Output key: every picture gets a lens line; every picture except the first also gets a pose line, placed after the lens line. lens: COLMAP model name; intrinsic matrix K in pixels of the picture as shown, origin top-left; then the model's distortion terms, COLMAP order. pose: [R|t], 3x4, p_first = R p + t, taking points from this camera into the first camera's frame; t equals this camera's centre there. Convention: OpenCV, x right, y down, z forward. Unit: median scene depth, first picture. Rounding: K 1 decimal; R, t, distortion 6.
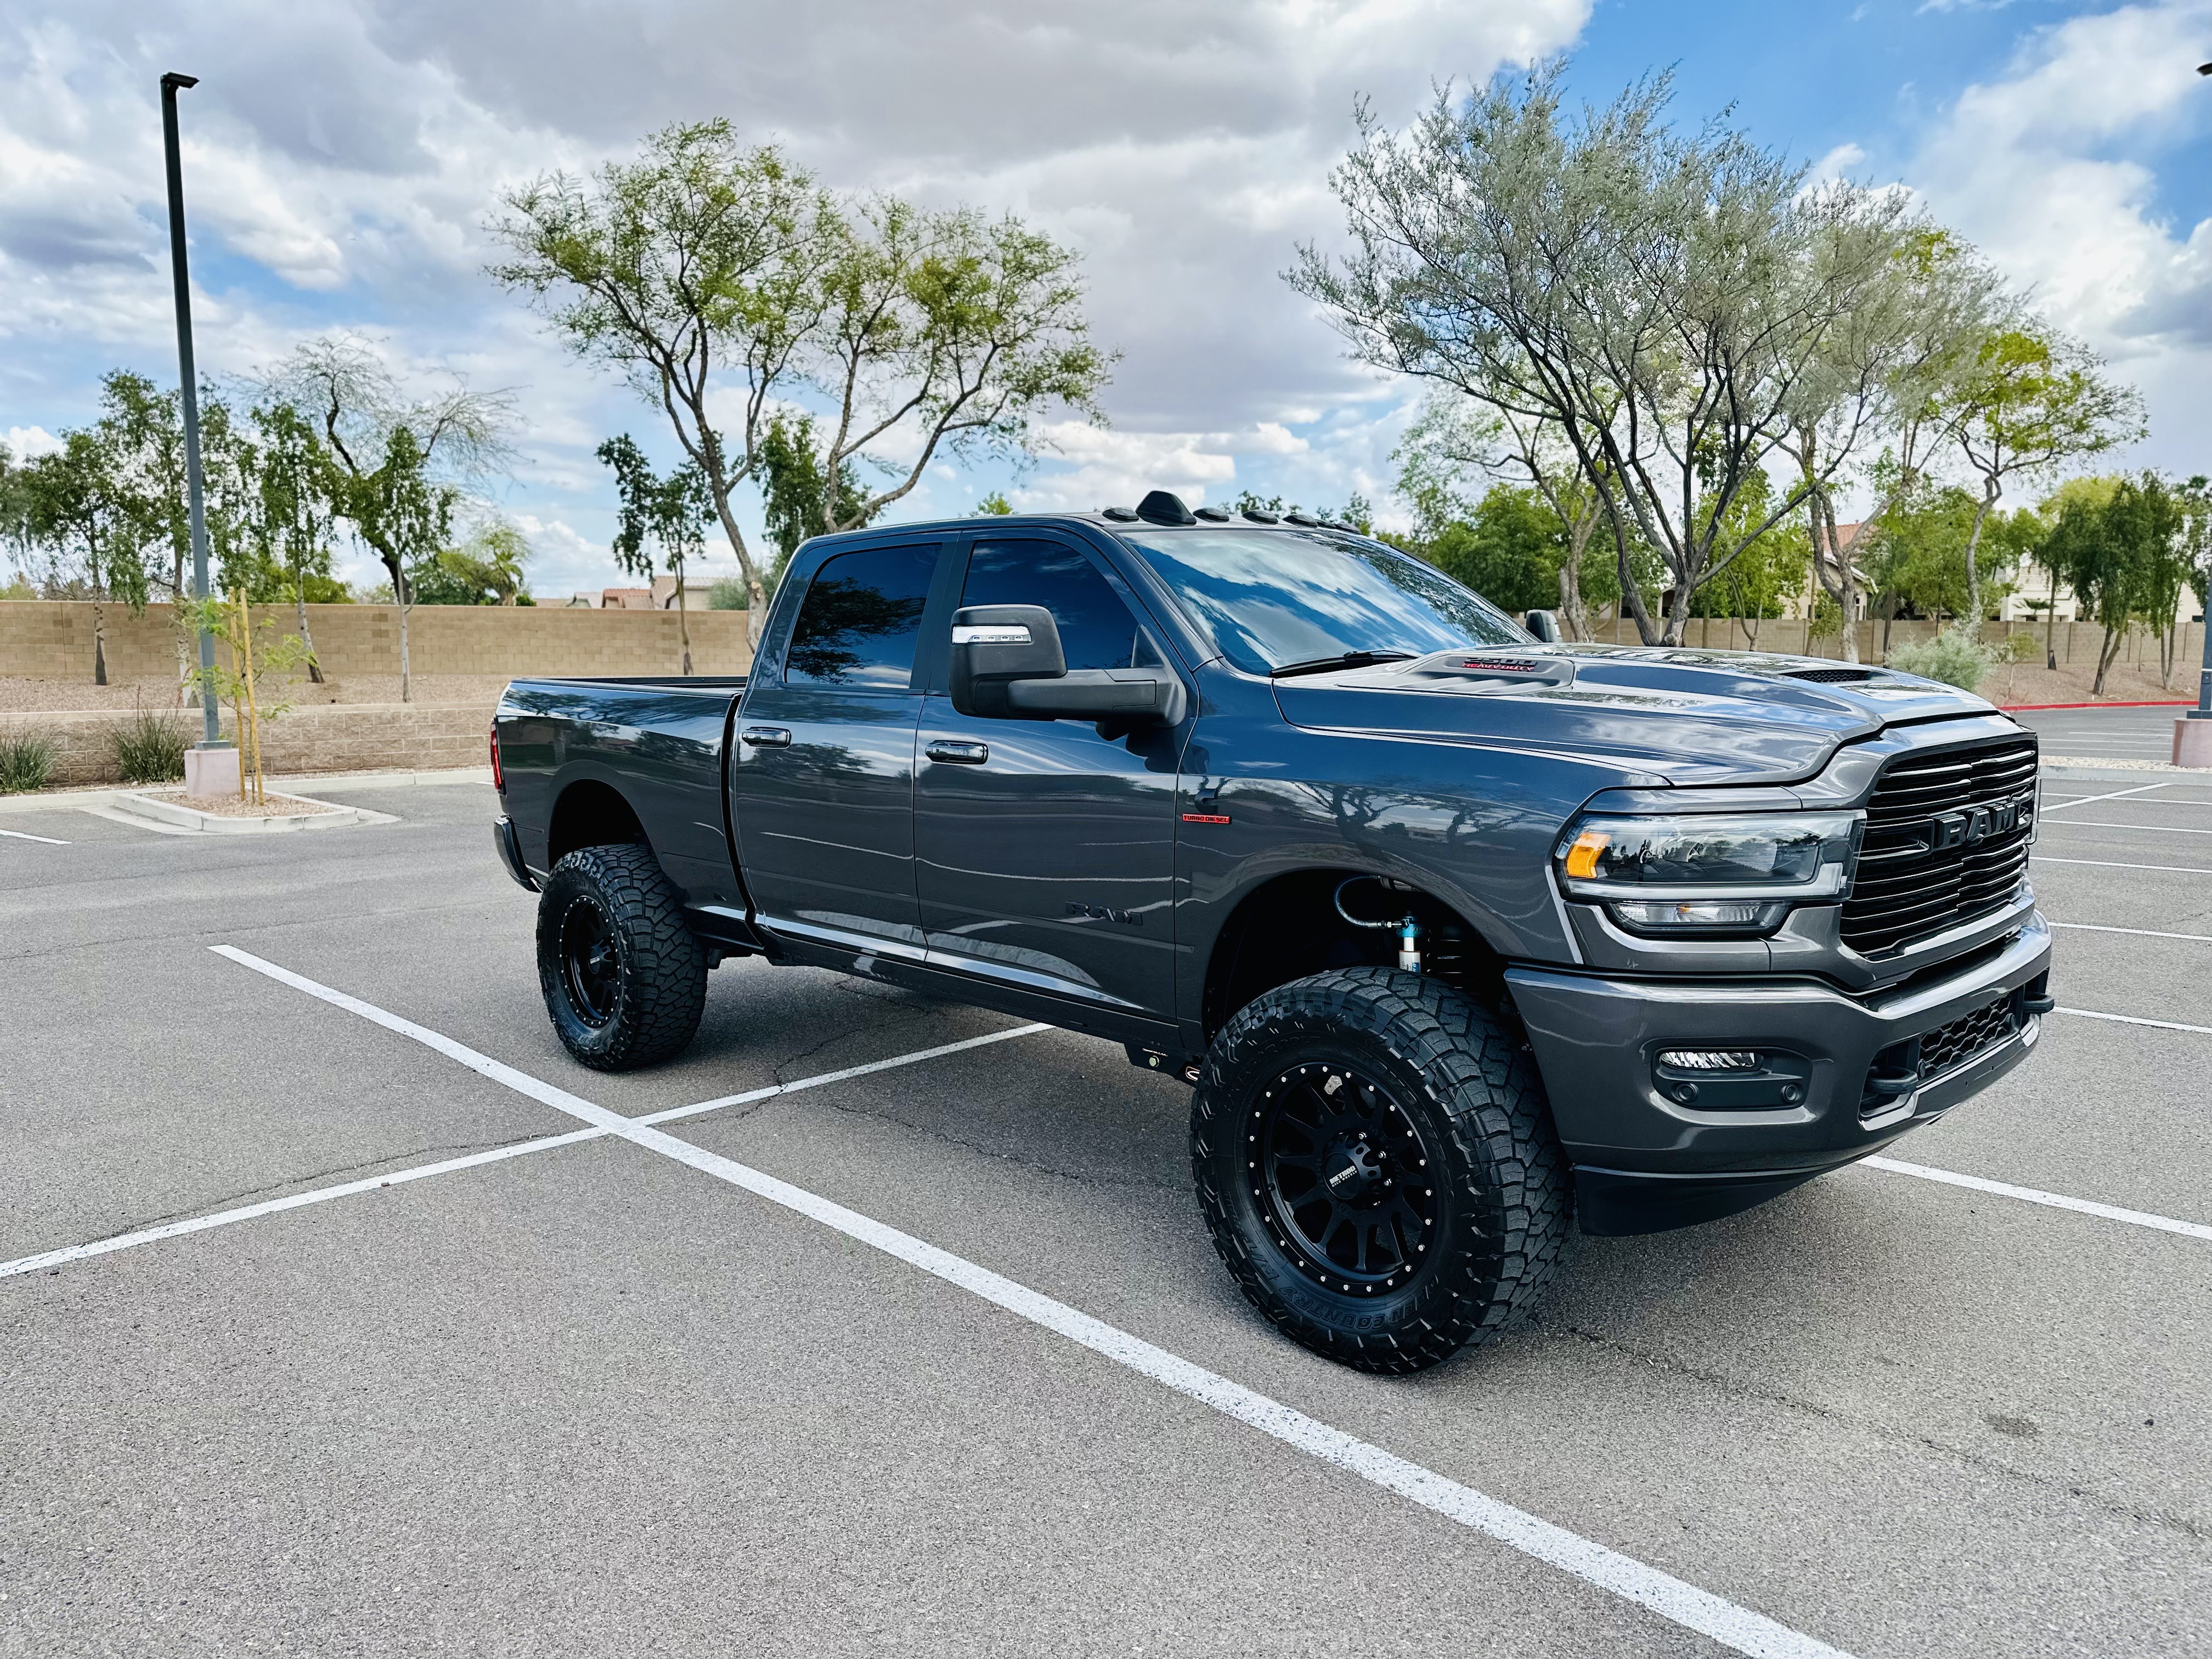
lens RADIAL K [[1524.3, 0, 1112.1], [0, 1524.3, 926.5], [0, 0, 1]] dist [0.048340, -0.057190]
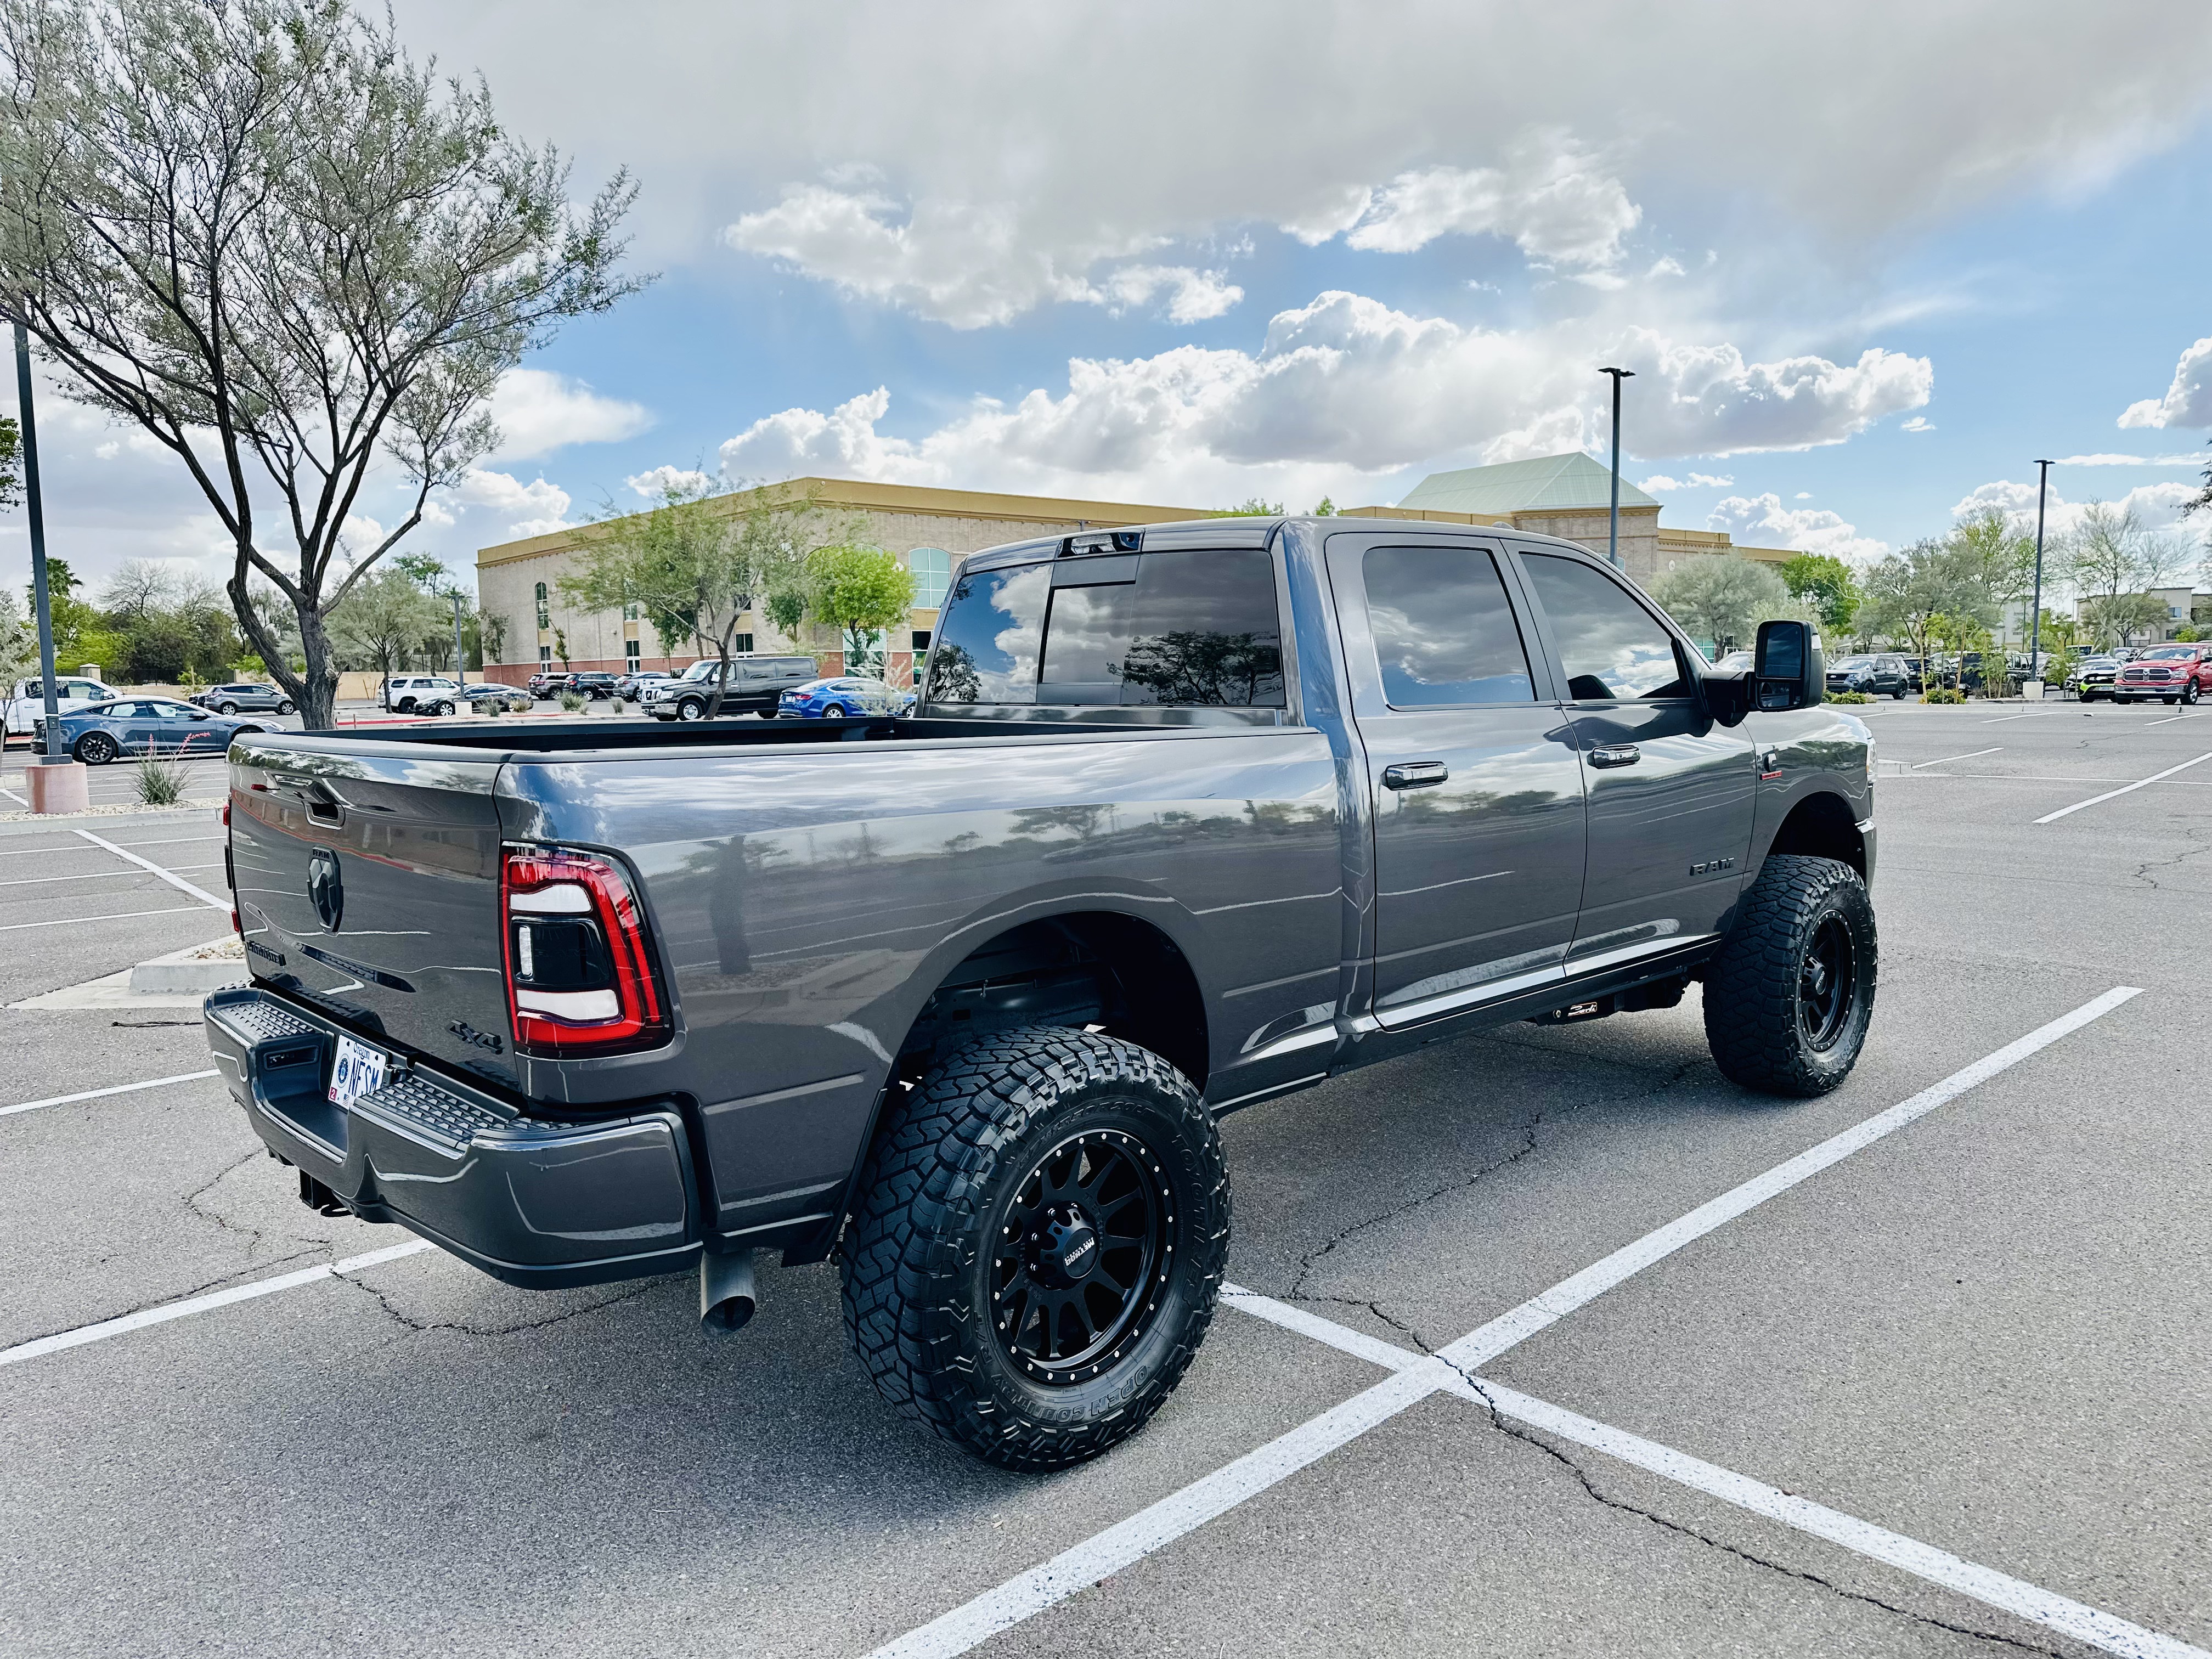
lens RADIAL K [[1524.3, 0, 1112.1], [0, 1524.3, 926.5], [0, 0, 1]] dist [0.048340, -0.057190]
pose [[0.011661, -0.157780, 0.987405, -1.014654], [0.191668, 0.969515, 0.152658, -0.199233], [-0.981391, 0.187474, 0.041547, 1.144959]]
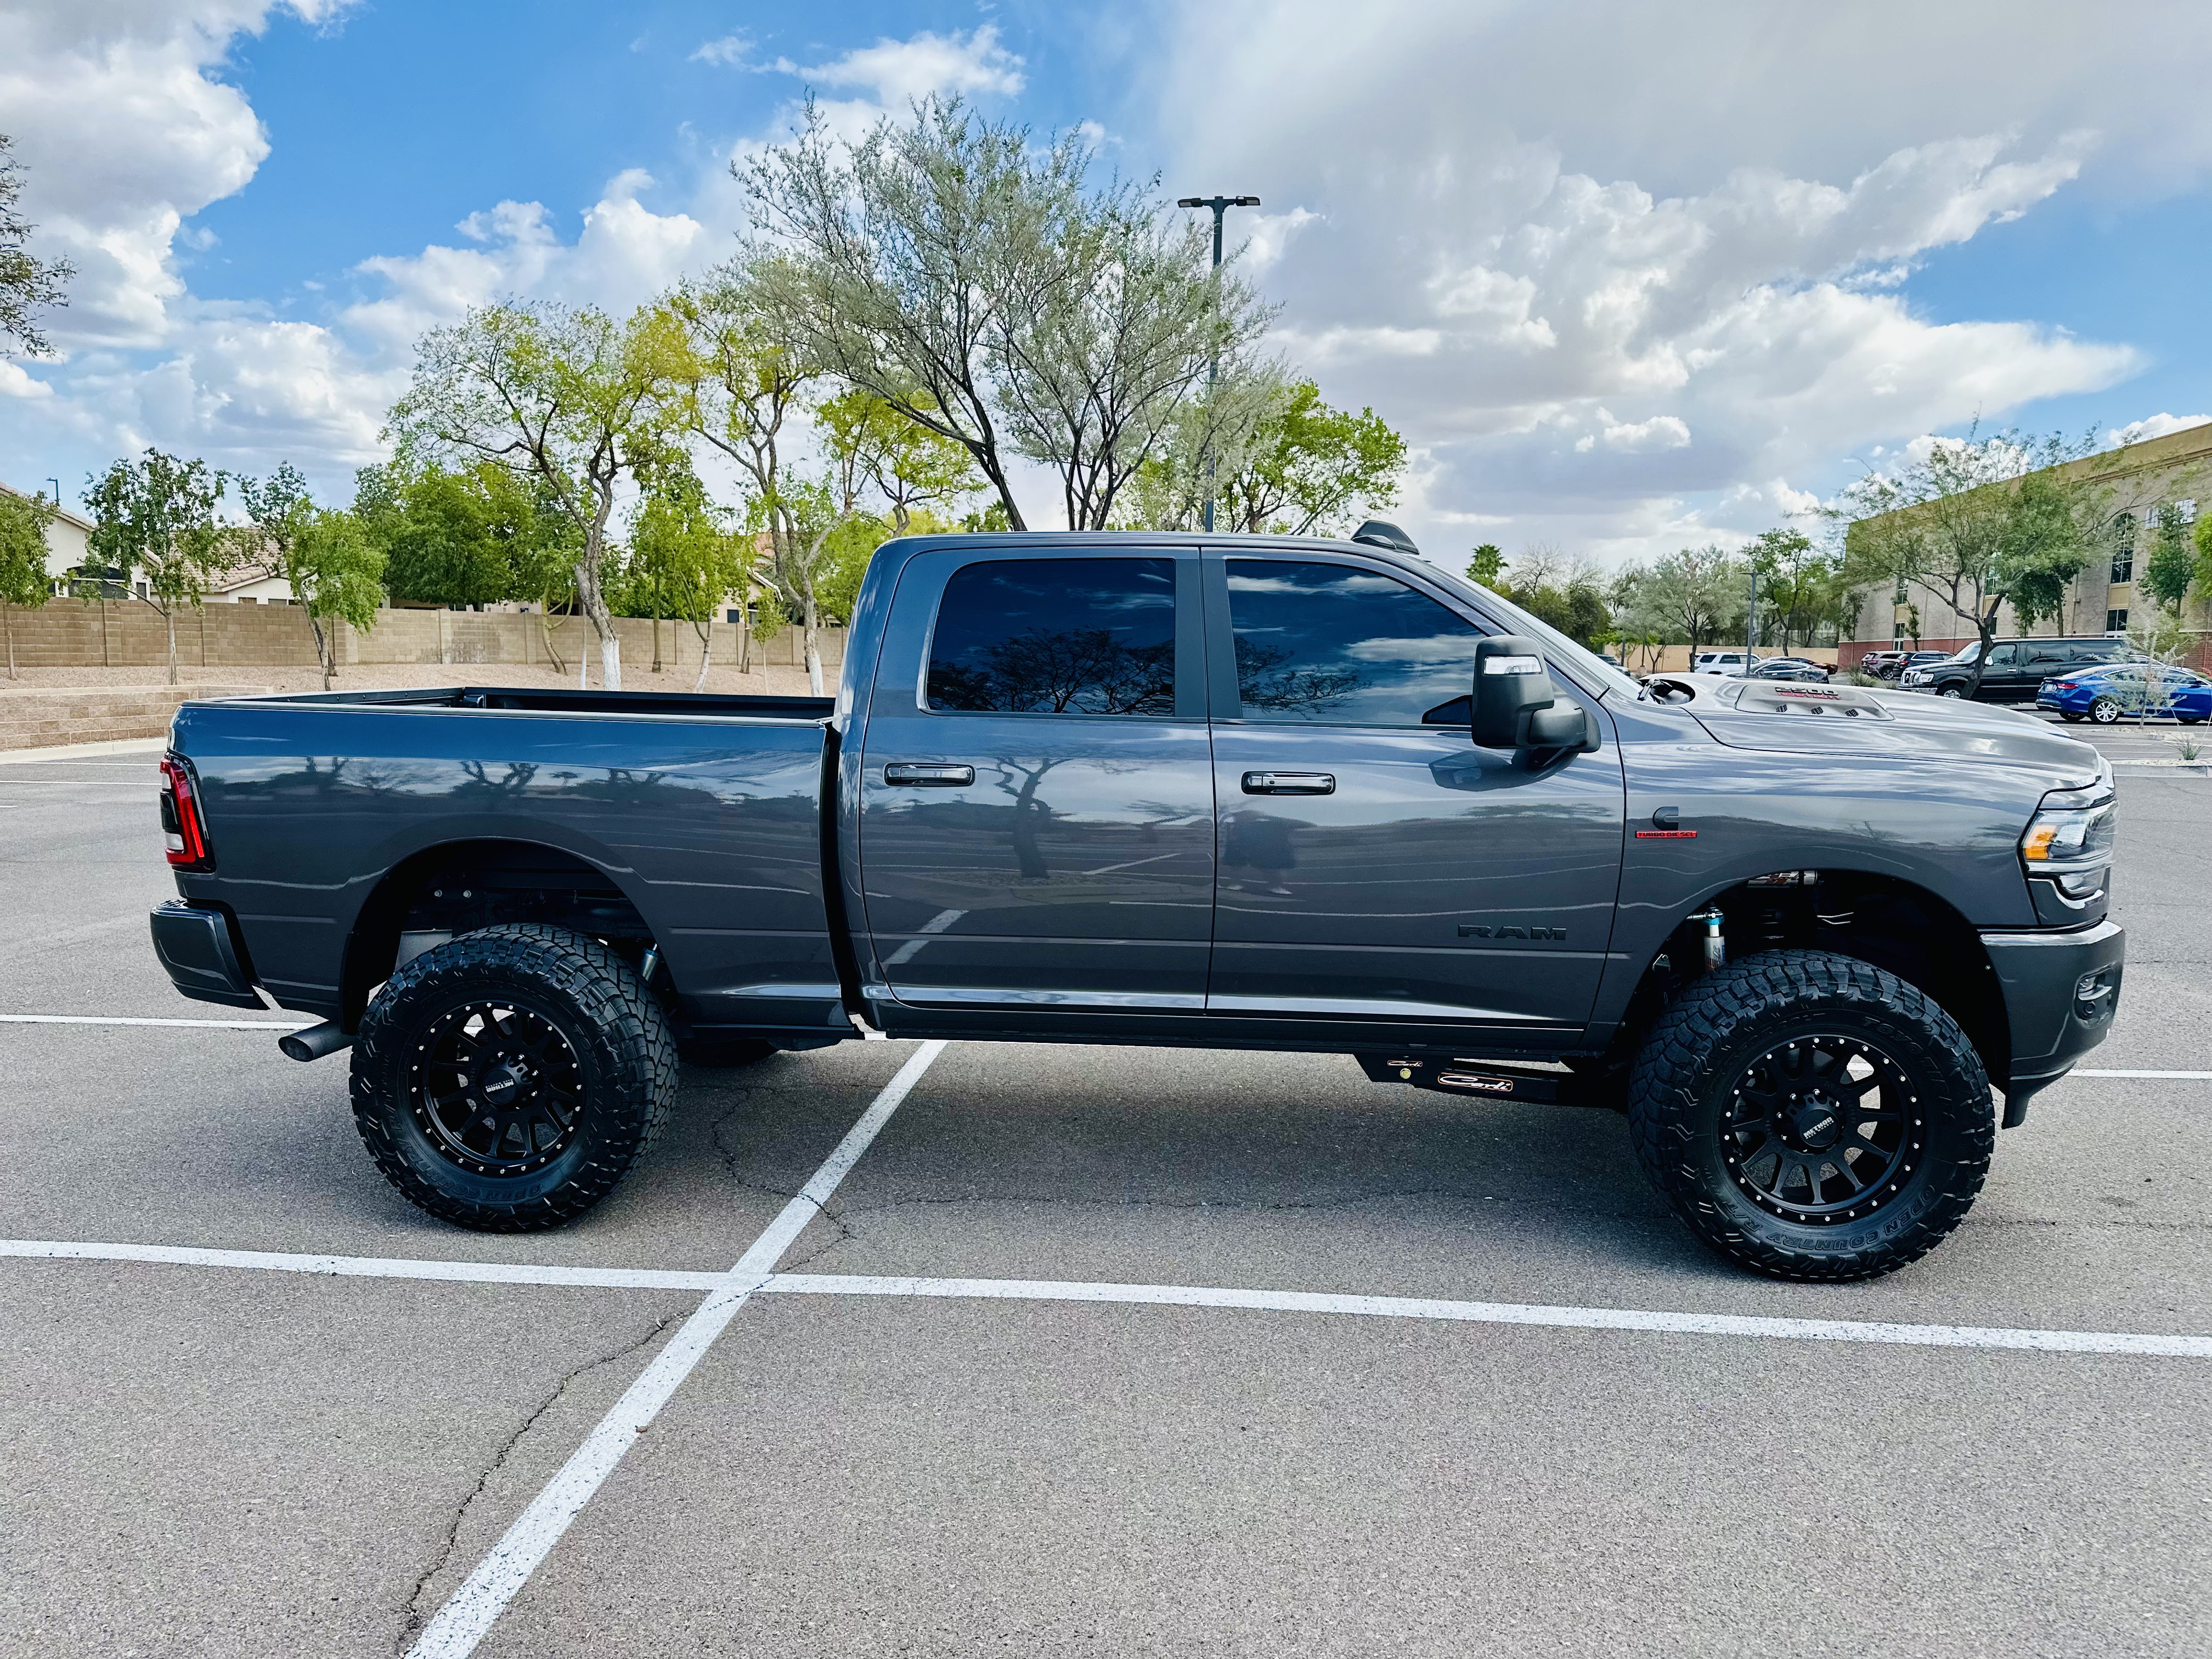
lens RADIAL K [[1524.3, 0, 1112.1], [0, 1524.3, 926.5], [0, 0, 1]] dist [0.048340, -0.057190]
pose [[0.759137, -0.100804, 0.643078, -0.702363], [0.098953, 0.994326, 0.039051, -0.064051], [-0.643366, 0.033989, 0.764804, 0.298652]]
